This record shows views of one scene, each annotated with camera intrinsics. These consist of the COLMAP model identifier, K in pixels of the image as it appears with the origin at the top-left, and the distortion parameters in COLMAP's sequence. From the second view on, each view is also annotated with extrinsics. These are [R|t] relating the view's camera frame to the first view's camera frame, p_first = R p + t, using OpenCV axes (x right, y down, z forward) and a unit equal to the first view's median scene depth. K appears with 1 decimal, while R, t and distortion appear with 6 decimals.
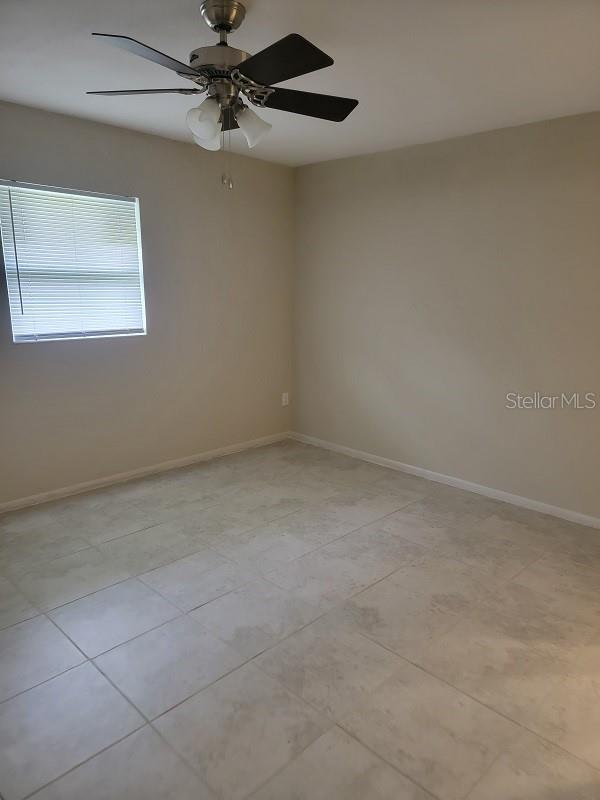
lens RADIAL K [[559.3, 0, 301.0], [0, 559.3, 401.6], [0, 0, 1]] dist [0.025367, -0.011888]
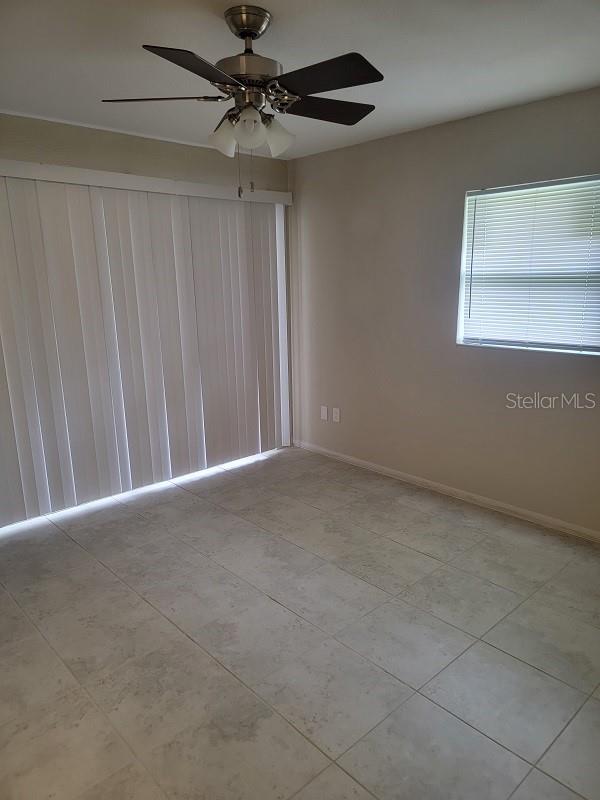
lens RADIAL K [[559.3, 0, 302.1], [0, 559.3, 399.1], [0, 0, 1]] dist [0.025367, -0.011888]
pose [[-0.054835, 0.197278, -0.978813, 0.657752], [-0.199722, 0.958310, 0.204335, -0.185877], [0.978317, 0.206696, -0.013149, 0.853112]]
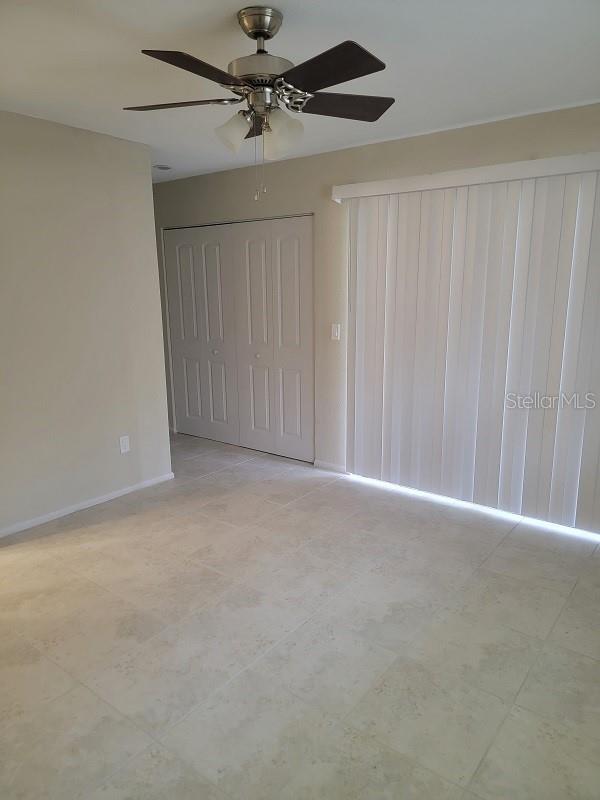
lens RADIAL K [[559.3, 0, 300.7], [0, 559.3, 400.4], [0, 0, 1]] dist [0.025367, -0.011888]
pose [[-0.993103, 0.000442, -0.117241, -0.052379], [-0.047896, 0.911214, 0.409139, -0.334675], [0.107013, 0.411932, -0.904909, 1.490789]]
